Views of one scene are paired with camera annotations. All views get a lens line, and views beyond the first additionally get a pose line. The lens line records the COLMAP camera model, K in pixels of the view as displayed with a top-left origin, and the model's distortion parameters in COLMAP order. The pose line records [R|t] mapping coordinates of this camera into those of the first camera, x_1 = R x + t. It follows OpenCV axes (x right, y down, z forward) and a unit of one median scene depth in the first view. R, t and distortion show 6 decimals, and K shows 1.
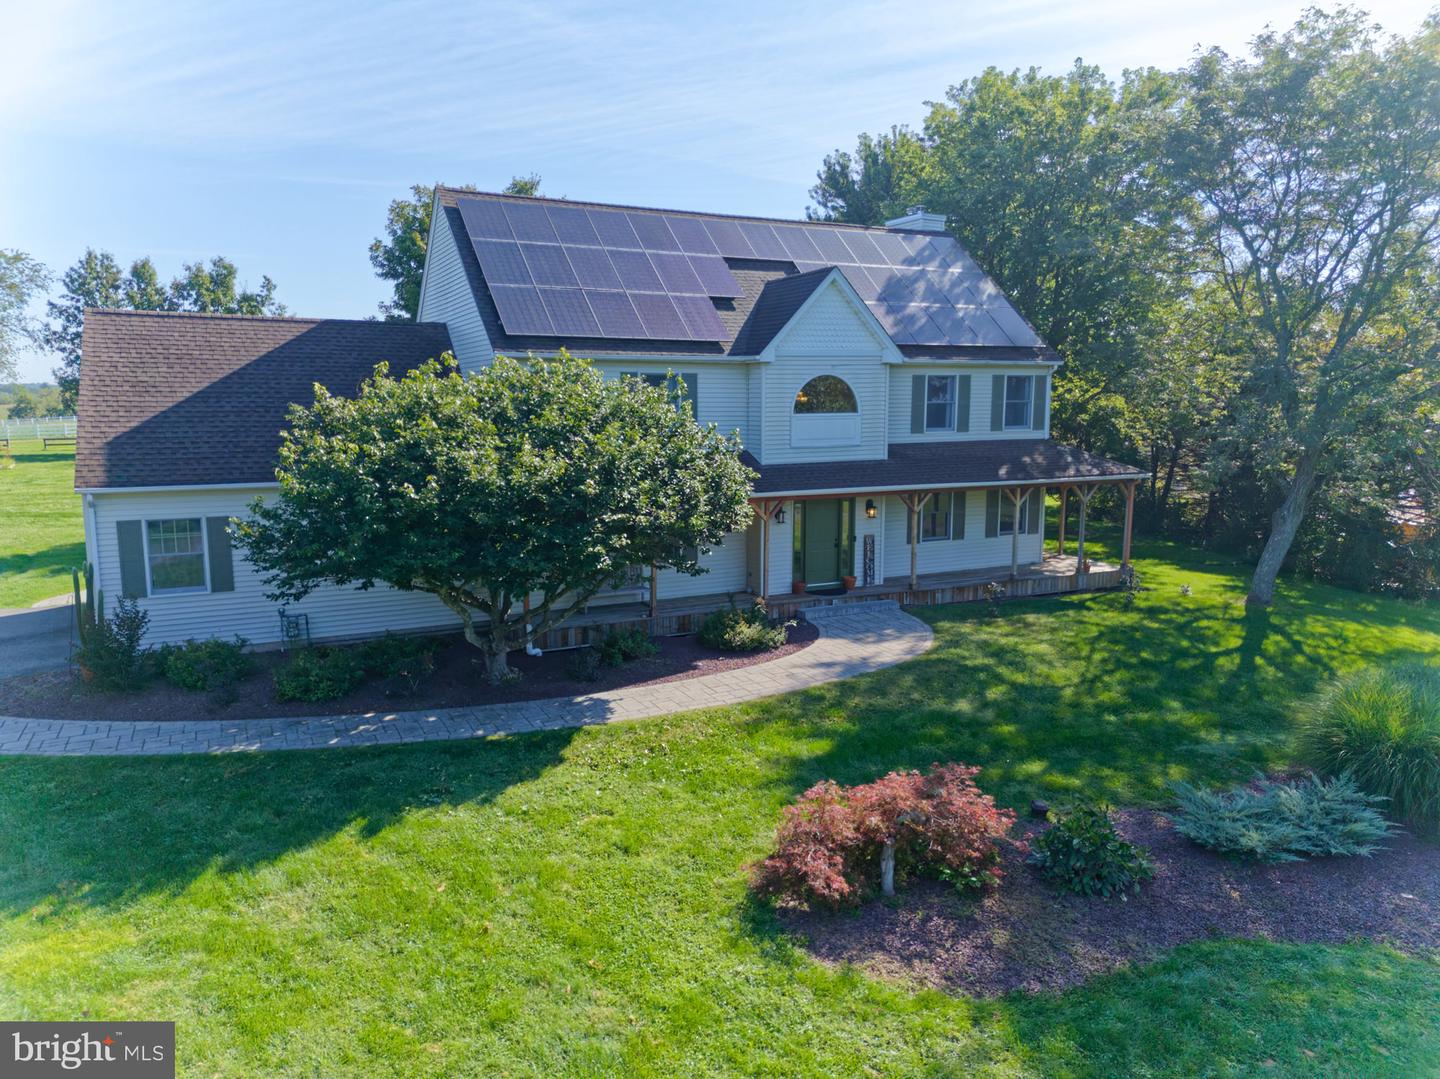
lens RADIAL K [[987.3, 0, 720.0], [0, 987.3, 539.5], [0, 0, 1]] dist [0.075823, -0.100763]
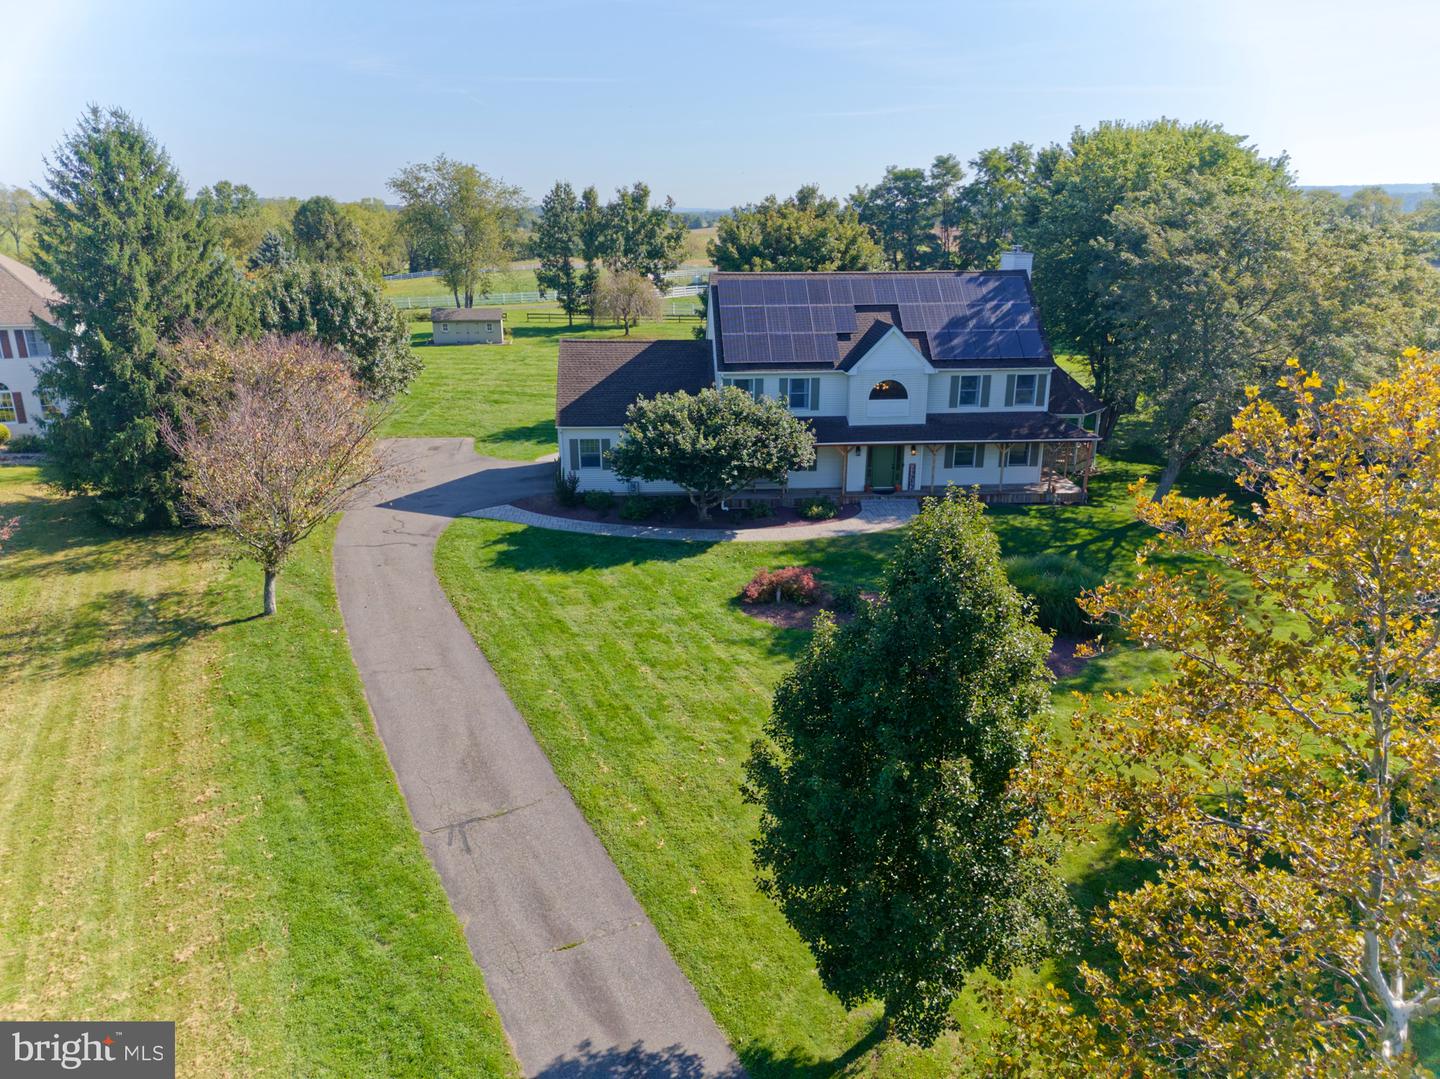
lens RADIAL K [[1003.9, 0, 720.0], [0, 1003.9, 539.5], [0, 0, 1]] dist [0.079181, -0.000932]
pose [[0.920686, 0.122148, -0.370699, 0.552530], [-0.054661, 0.980760, 0.187409, -0.205275], [0.386459, -0.152282, 0.909648, -0.923402]]
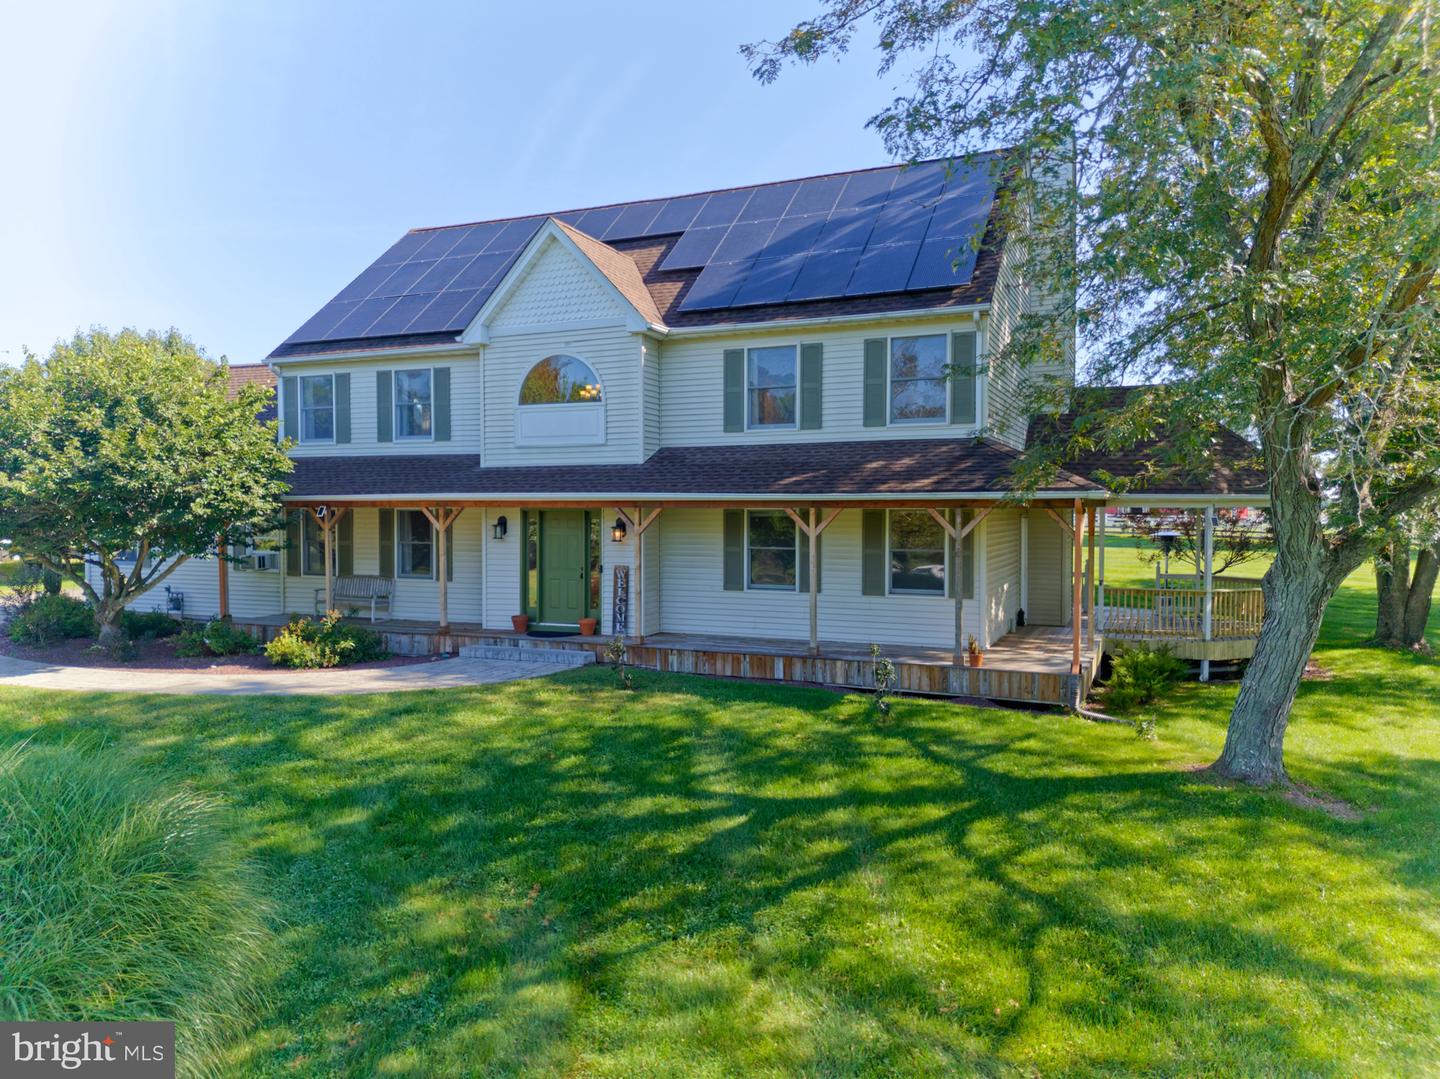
lens RADIAL K [[1003.9, 0, 720.0], [0, 1003.9, 539.5], [0, 0, 1]] dist [0.079181, -0.000932]
pose [[0.647081, 0.022424, -0.762091, 0.783910], [-0.110268, 0.991810, -0.064444, 0.016259], [0.754405, 0.125735, 0.644254, 0.579940]]
